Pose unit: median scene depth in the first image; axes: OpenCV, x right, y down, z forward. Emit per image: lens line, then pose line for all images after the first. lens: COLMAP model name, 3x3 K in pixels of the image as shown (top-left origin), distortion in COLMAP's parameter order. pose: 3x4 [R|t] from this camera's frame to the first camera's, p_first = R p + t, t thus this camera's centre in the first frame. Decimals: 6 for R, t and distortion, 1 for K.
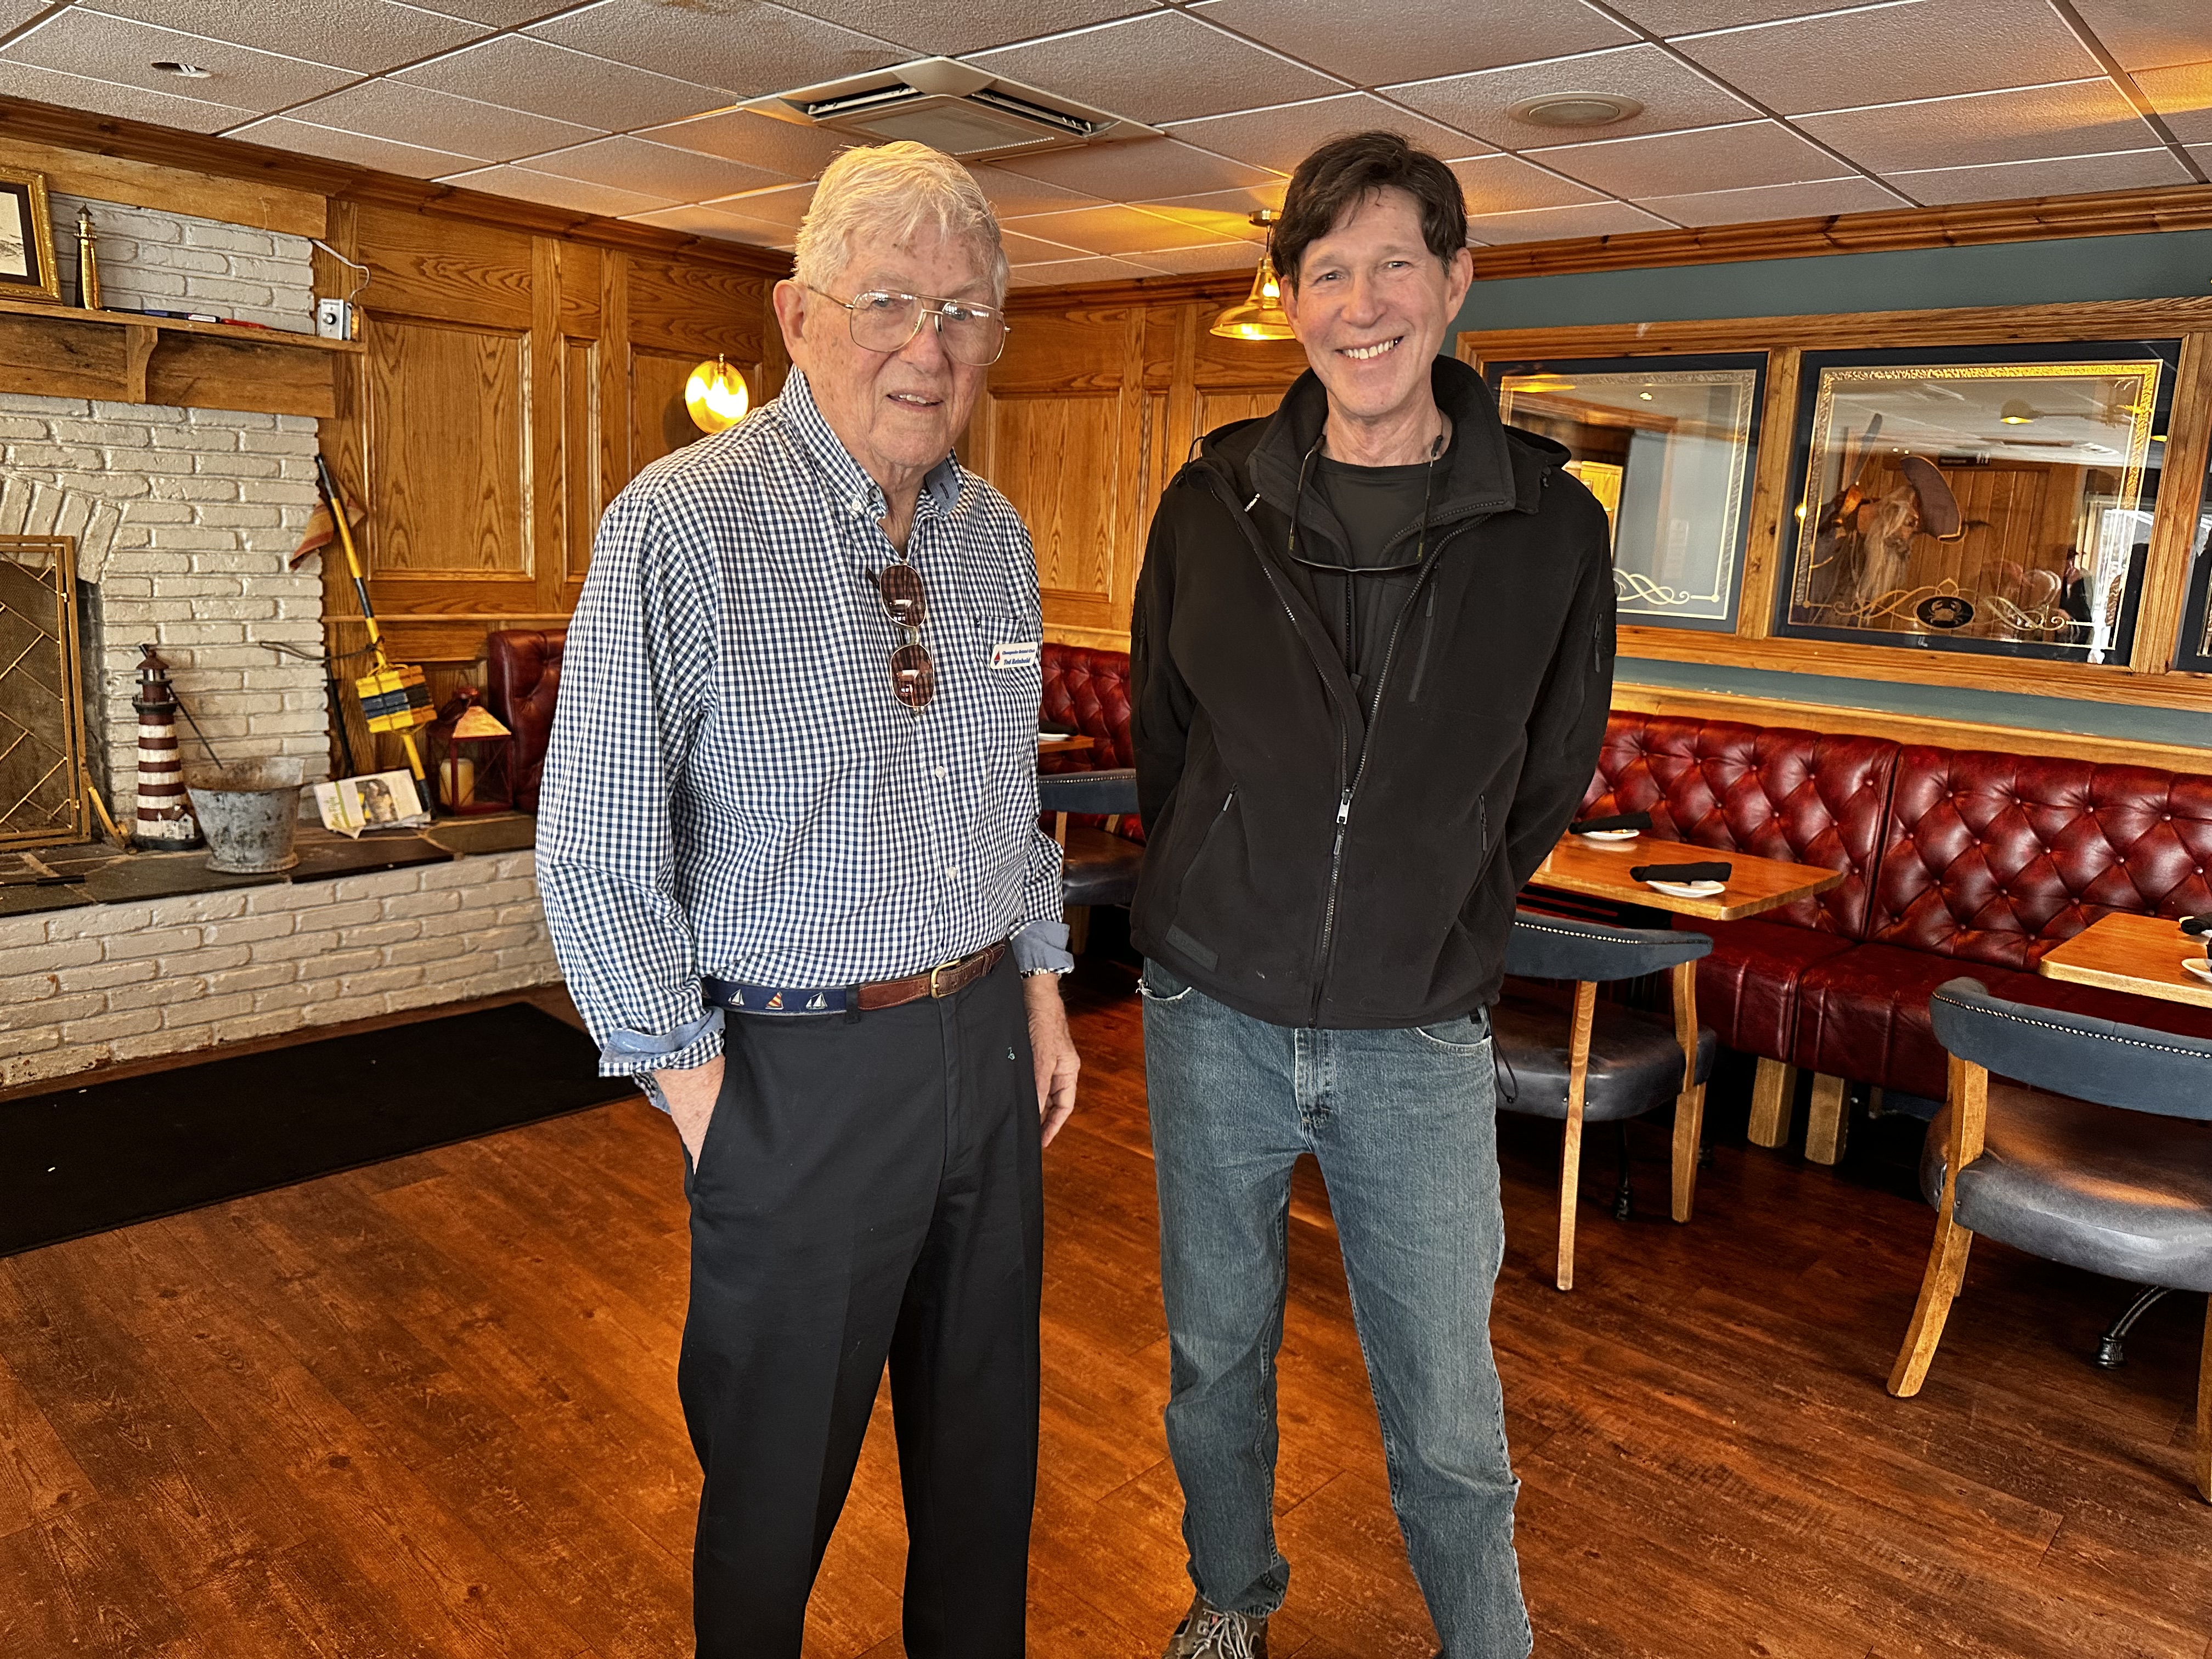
lens RADIAL K [[1654.4, 0, 1131.1], [0, 1654.4, 825.5], [0, 0, 1]] dist [-0.003168, -0.007360]
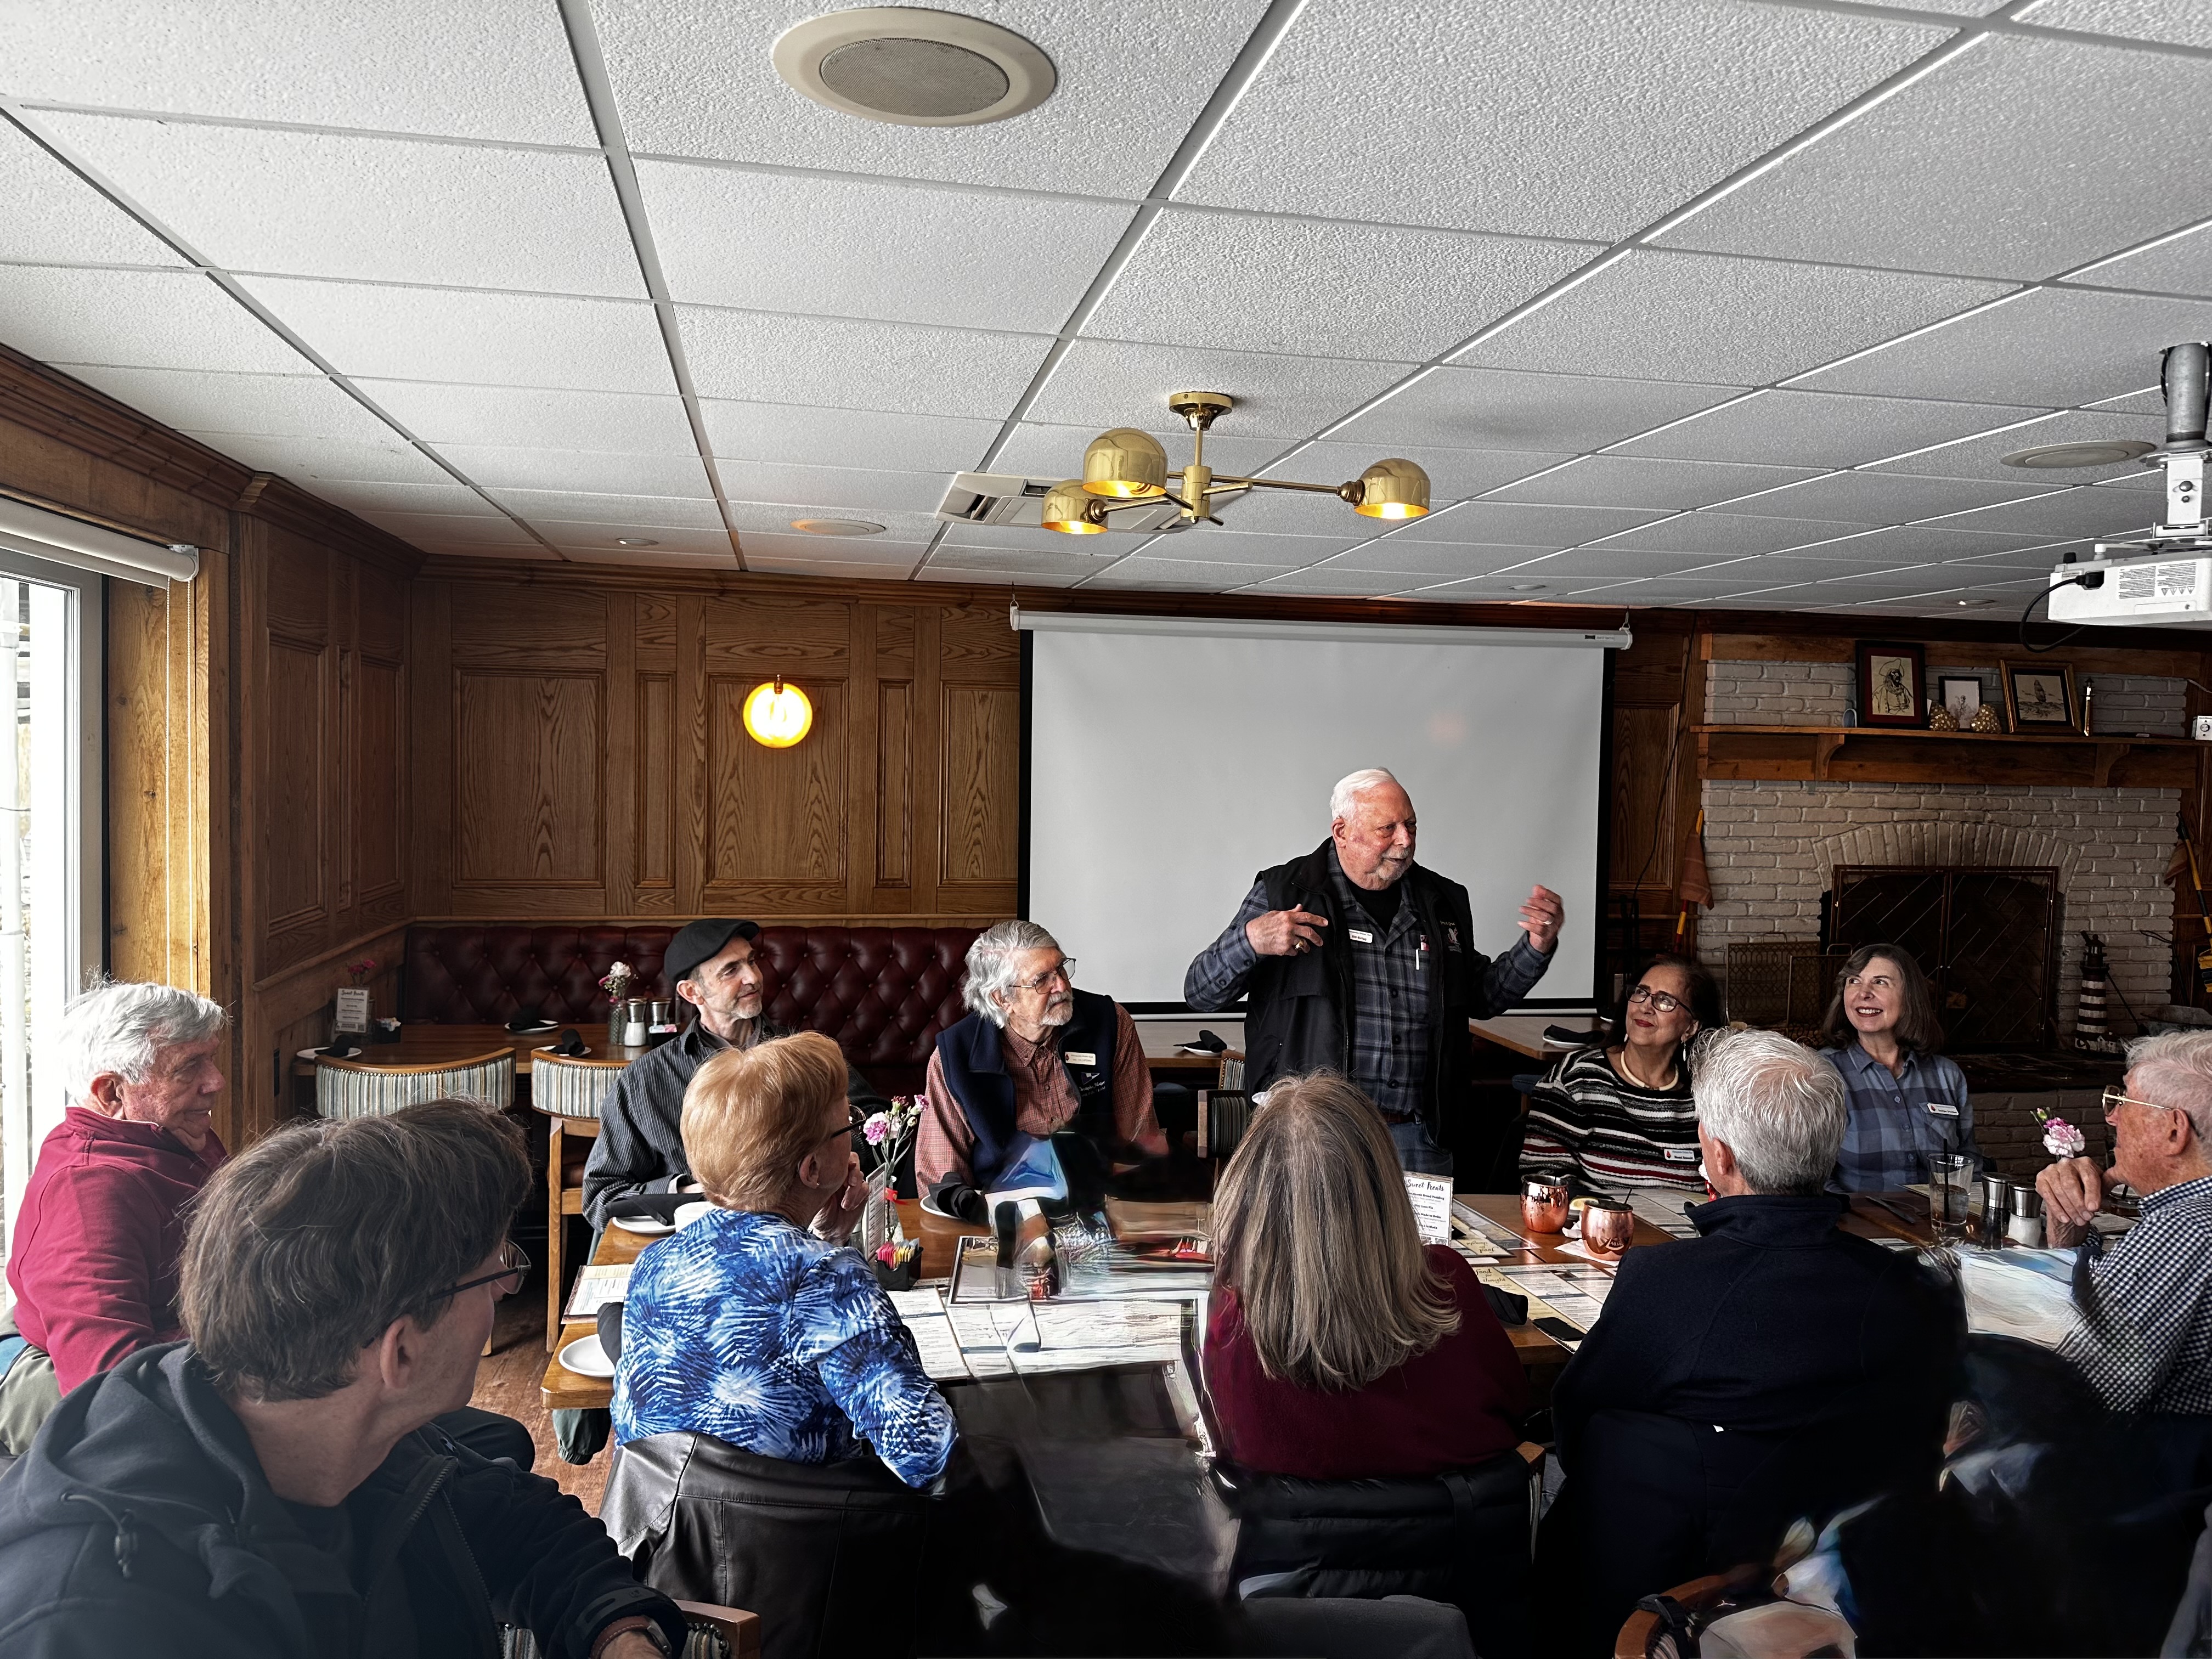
lens RADIAL K [[1559.3, 0, 1096.6], [0, 1559.3, 813.8], [0, 0, 1]] dist [0.085346, -0.123416]
pose [[0.797527, -0.015346, -0.603088, -0.400268], [-0.083087, 0.987356, -0.135000, 0.062764], [0.597534, 0.157775, 0.786168, -0.766576]]
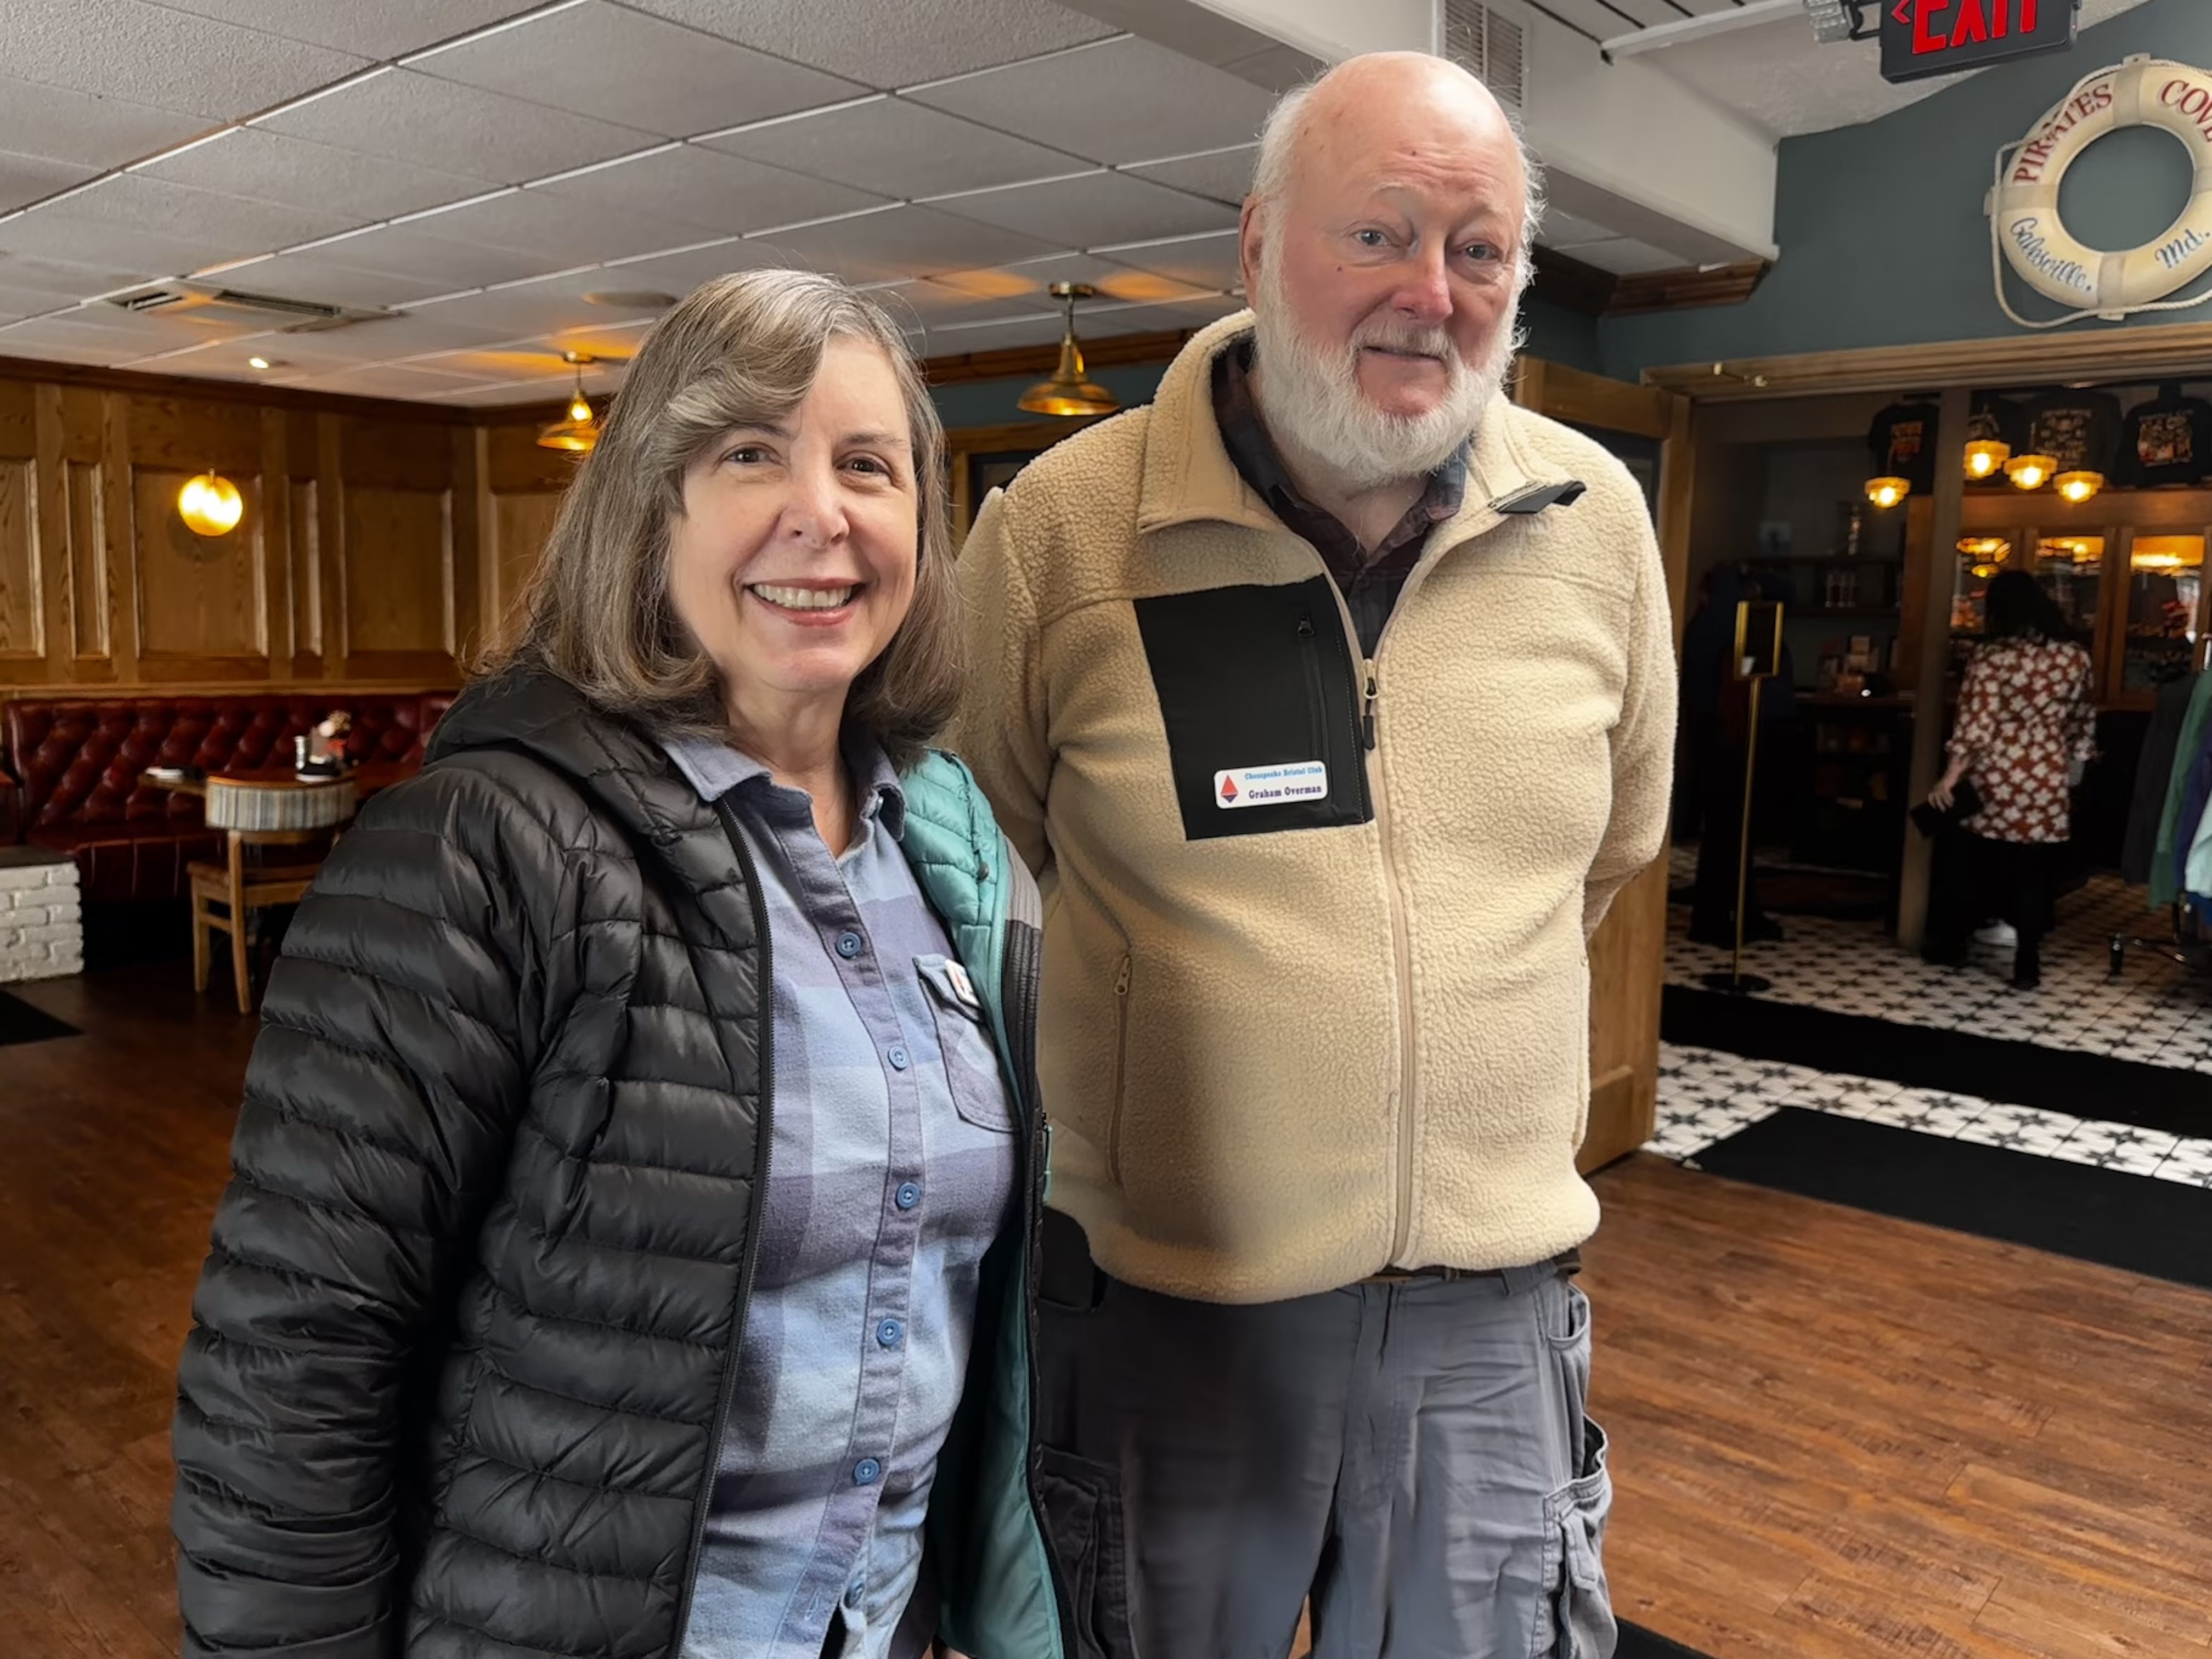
lens RADIAL K [[1775.3, 0, 1082.7], [0, 1775.3, 819.2], [0, 0, 1]] dist [-0.003313, -0.000568]
pose [[0.999347, -0.032924, 0.014889, 0.425008], [0.033758, 0.997639, -0.059807, 0.083908], [-0.012885, 0.060271, 0.998099, -0.349357]]
